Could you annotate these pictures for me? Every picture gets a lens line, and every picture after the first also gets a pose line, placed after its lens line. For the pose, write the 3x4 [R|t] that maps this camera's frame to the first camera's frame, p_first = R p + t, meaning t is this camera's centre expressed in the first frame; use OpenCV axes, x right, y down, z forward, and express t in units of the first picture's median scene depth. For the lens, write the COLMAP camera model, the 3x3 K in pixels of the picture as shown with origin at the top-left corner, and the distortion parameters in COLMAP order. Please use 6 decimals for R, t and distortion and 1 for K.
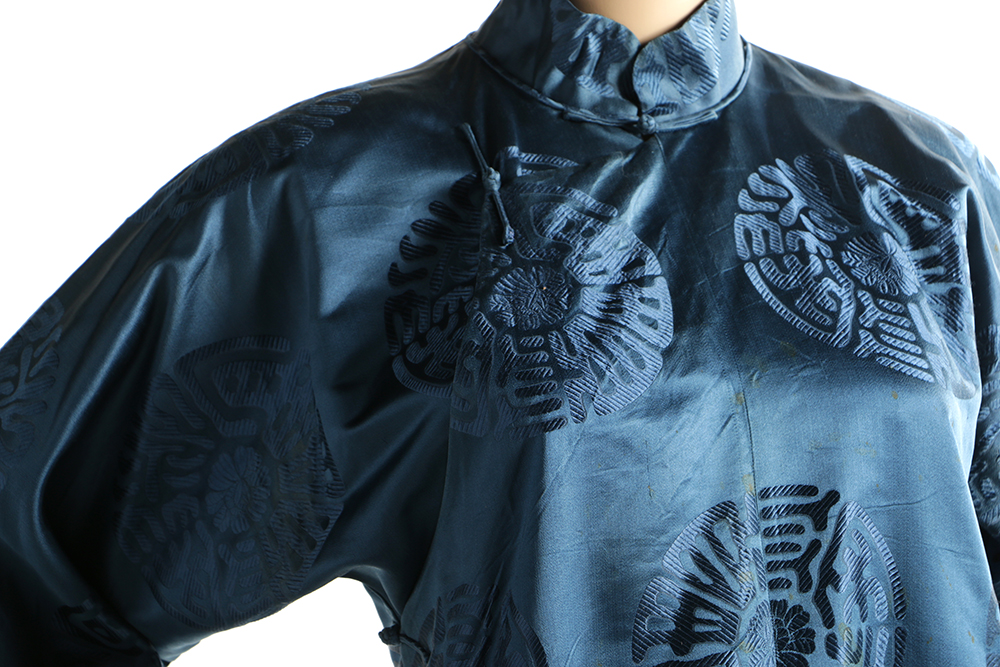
lens RADIAL K [[3901.1, 0, 500.0], [0, 3901.1, 333.3], [0, 0, 1]] dist [0.887954, 0.000000]
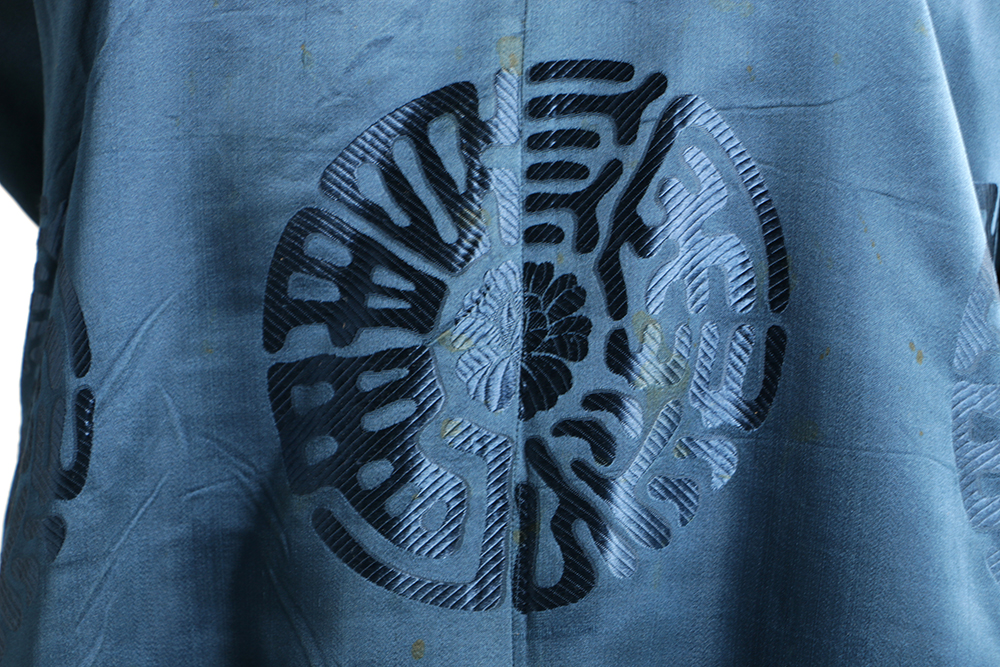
lens RADIAL K [[3308.1, 0, 499.9], [0, 3308.1, 333.9], [0, 0, 1]] dist [0.373318, 0.000000]
pose [[0.911634, 0.089383, -0.401165, 0.255736], [-0.042892, 0.991426, 0.123426, 0.019825], [0.408758, -0.095313, 0.907652, 0.568171]]
